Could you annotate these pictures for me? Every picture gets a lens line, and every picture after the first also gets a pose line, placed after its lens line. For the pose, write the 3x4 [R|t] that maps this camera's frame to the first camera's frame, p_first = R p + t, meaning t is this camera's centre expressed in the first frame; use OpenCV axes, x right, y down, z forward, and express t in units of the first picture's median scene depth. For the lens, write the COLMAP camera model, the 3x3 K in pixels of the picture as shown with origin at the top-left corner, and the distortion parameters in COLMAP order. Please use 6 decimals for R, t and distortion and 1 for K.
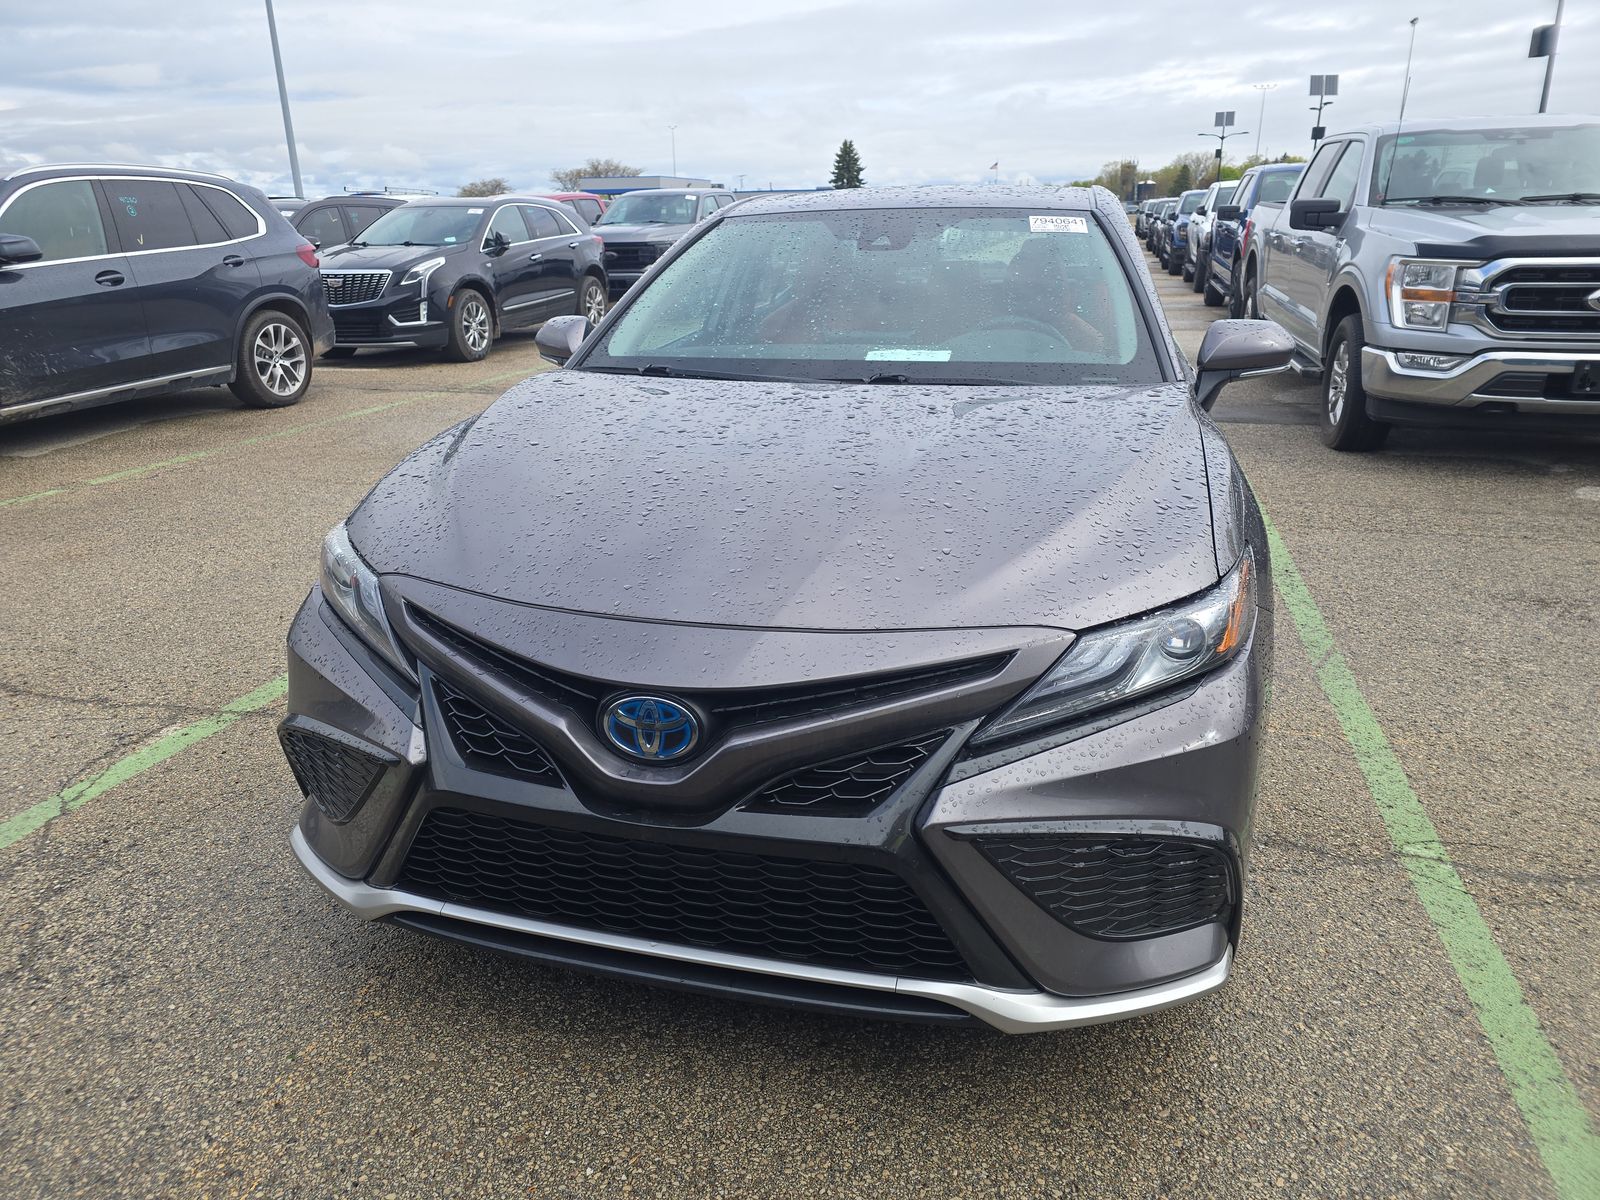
lens RADIAL K [[1065.2, 0, 779.8], [0, 1065.2, 598.8], [0, 0, 1]] dist [0.051438, -0.040508]
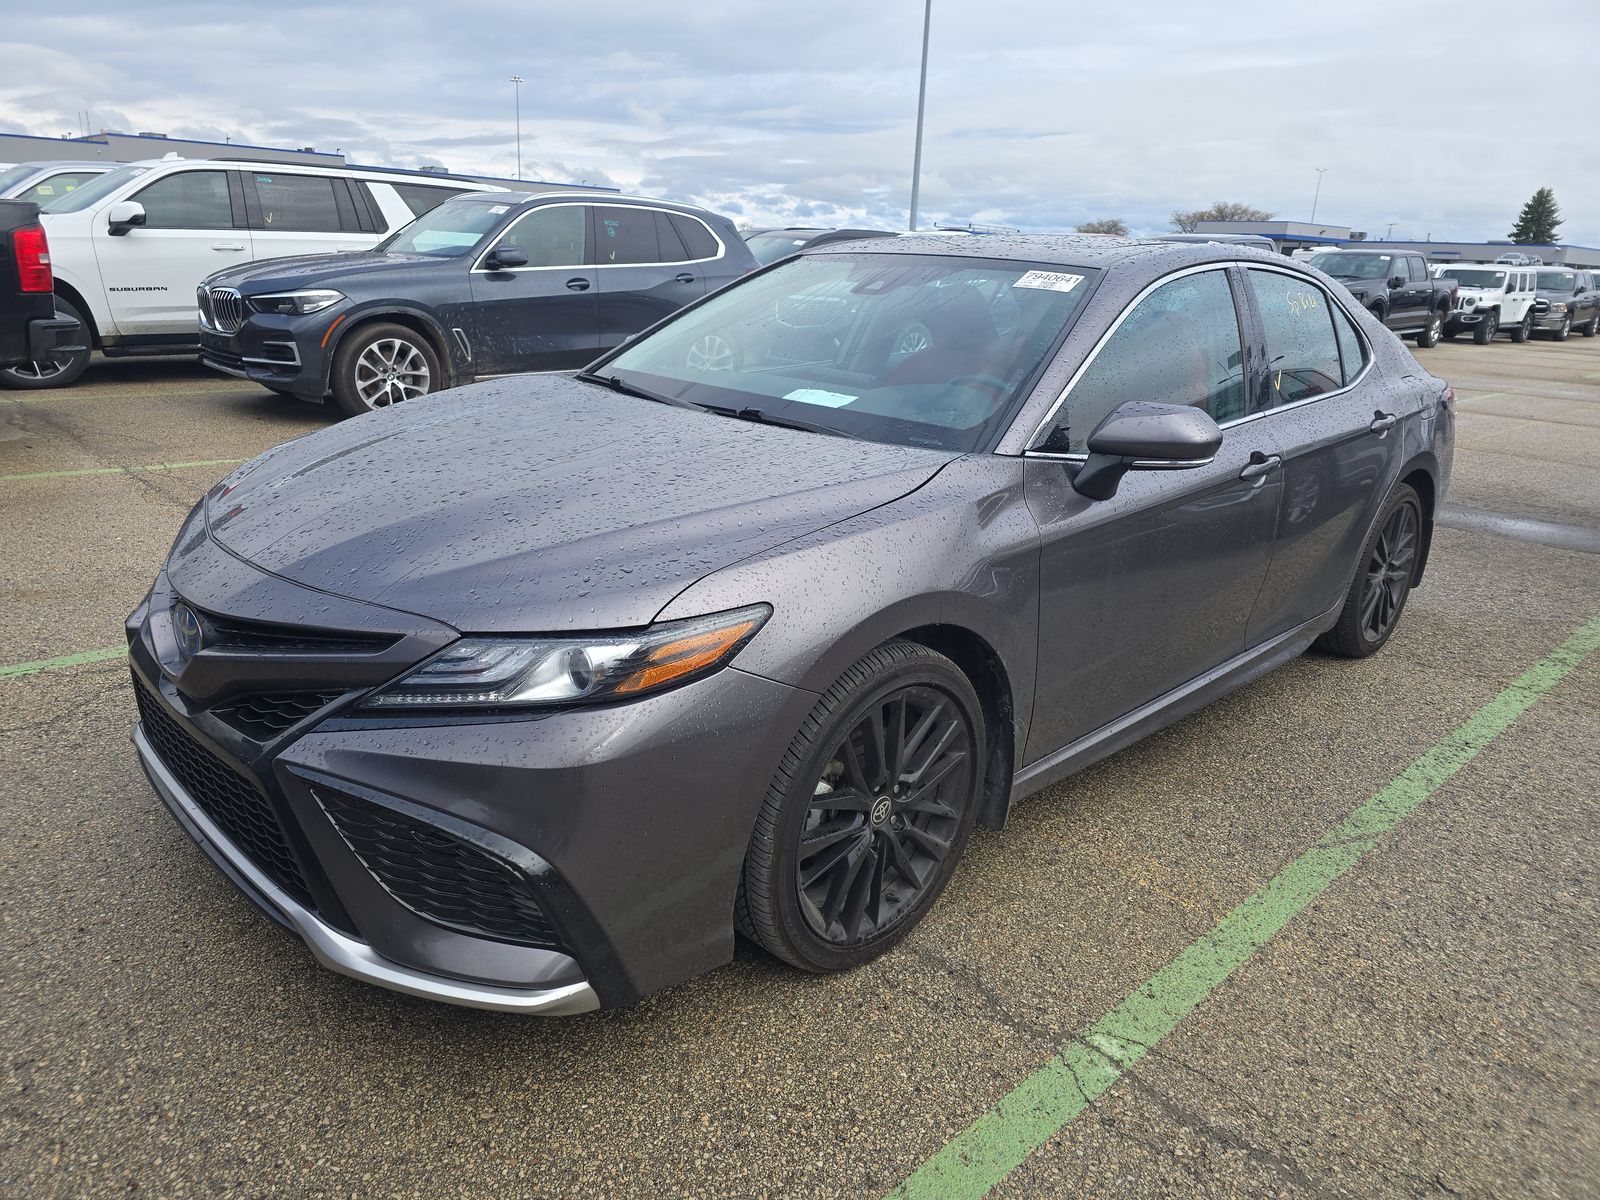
lens RADIAL K [[1065.2, 0, 779.8], [0, 1065.2, 598.8], [0, 0, 1]] dist [0.051438, -0.040508]
pose [[0.860957, 0.205941, -0.465125, 0.597605], [-0.220800, 0.975048, 0.023011, -0.056365], [0.458258, 0.082888, 0.884946, 0.106262]]
